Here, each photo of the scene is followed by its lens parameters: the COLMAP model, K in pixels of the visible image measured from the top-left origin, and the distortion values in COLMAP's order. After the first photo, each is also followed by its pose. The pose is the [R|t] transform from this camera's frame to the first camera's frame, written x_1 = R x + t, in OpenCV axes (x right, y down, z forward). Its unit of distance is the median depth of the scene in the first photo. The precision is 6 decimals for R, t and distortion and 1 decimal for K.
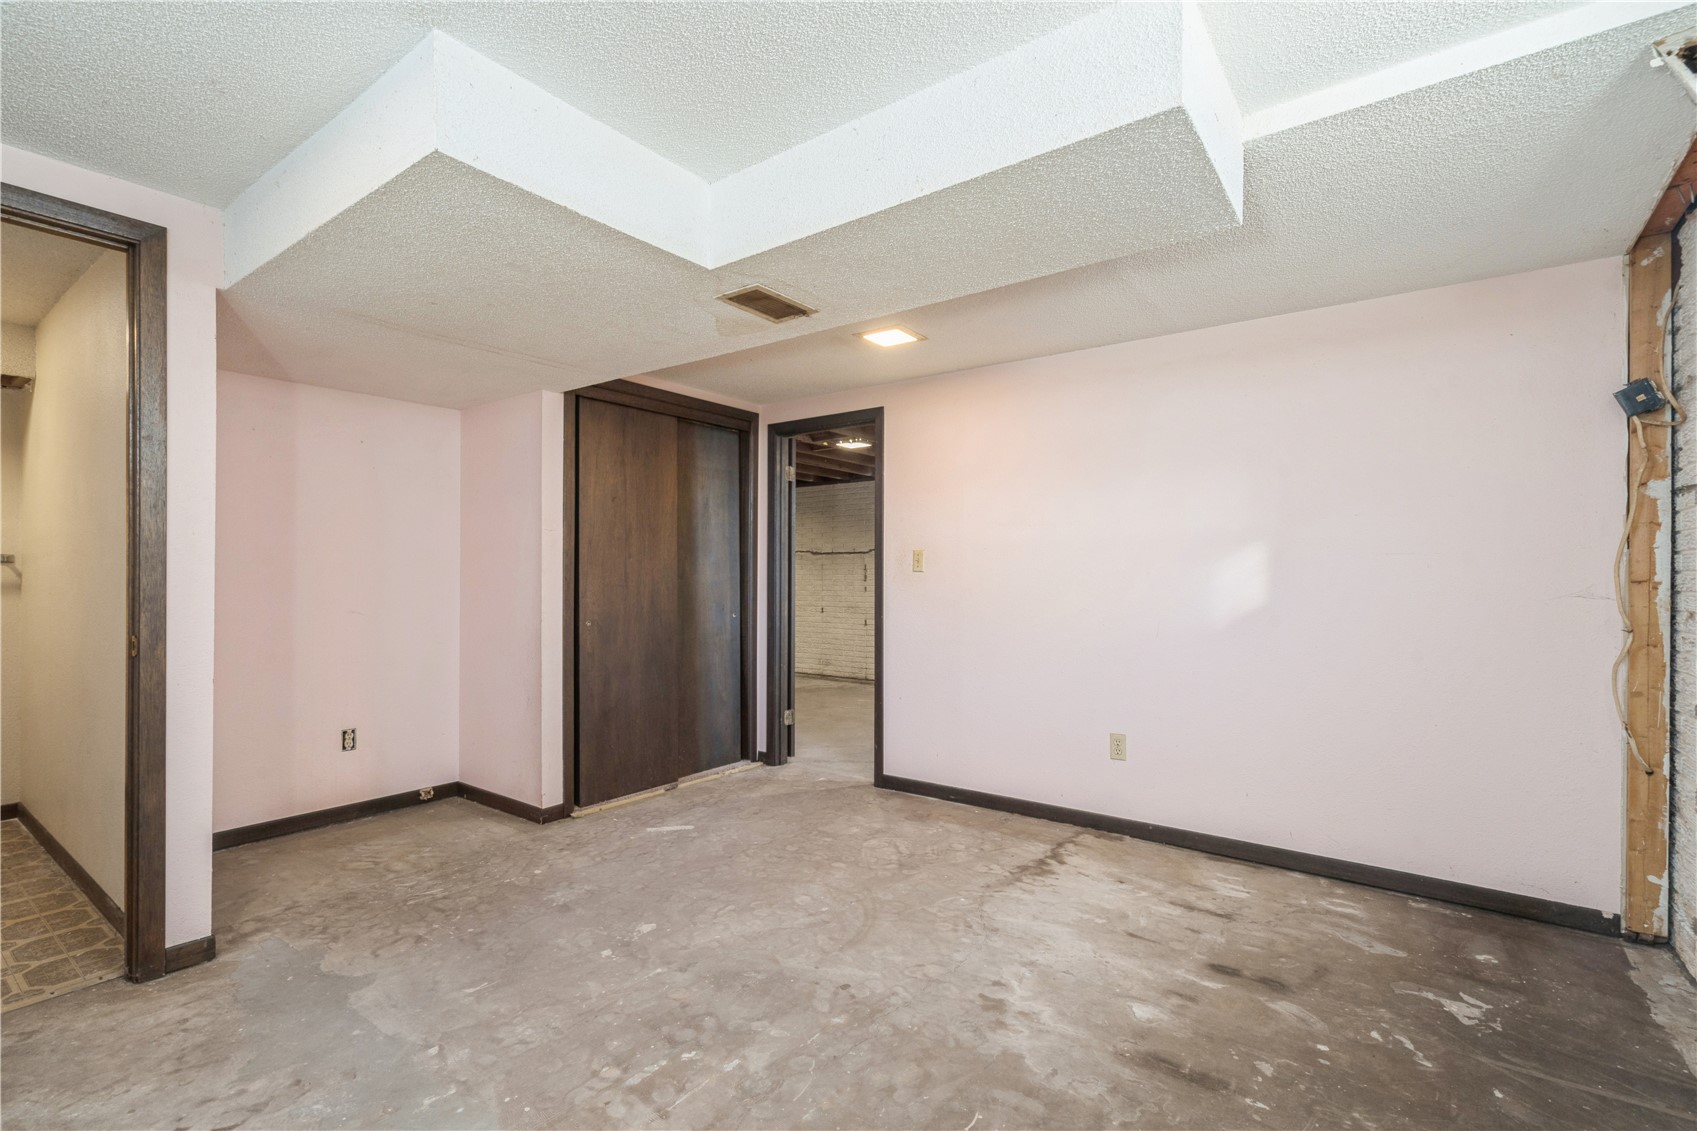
lens RADIAL K [[767.5, 0, 848.0], [0, 767.5, 567.5], [0, 0, 1]] dist [0.002667, 0.000161]
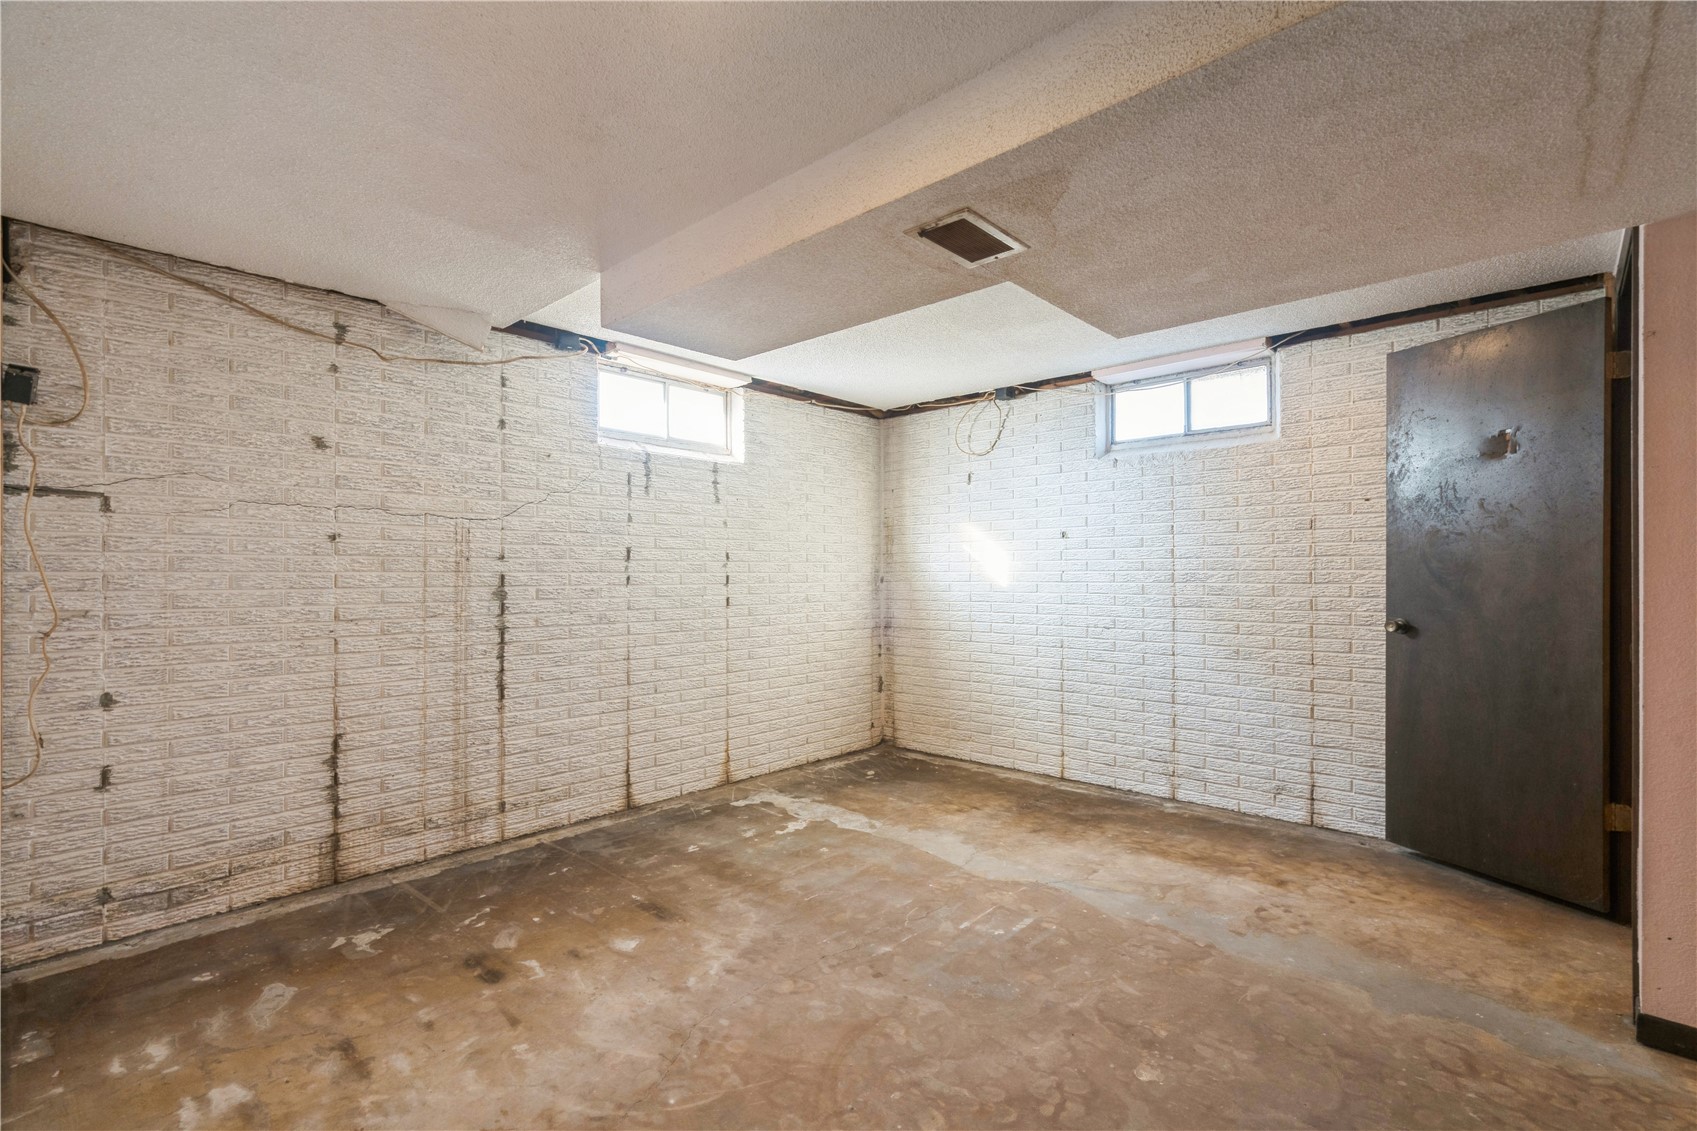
lens RADIAL K [[767.5, 0, 848.4], [0, 767.5, 573.0], [0, 0, 1]] dist [0.002667, 0.000161]
pose [[-0.994857, -0.000467, 0.101287, -0.066279], [-0.001721, 0.999923, -0.012296, 0.017227], [-0.101273, -0.012407, -0.994781, 1.956967]]
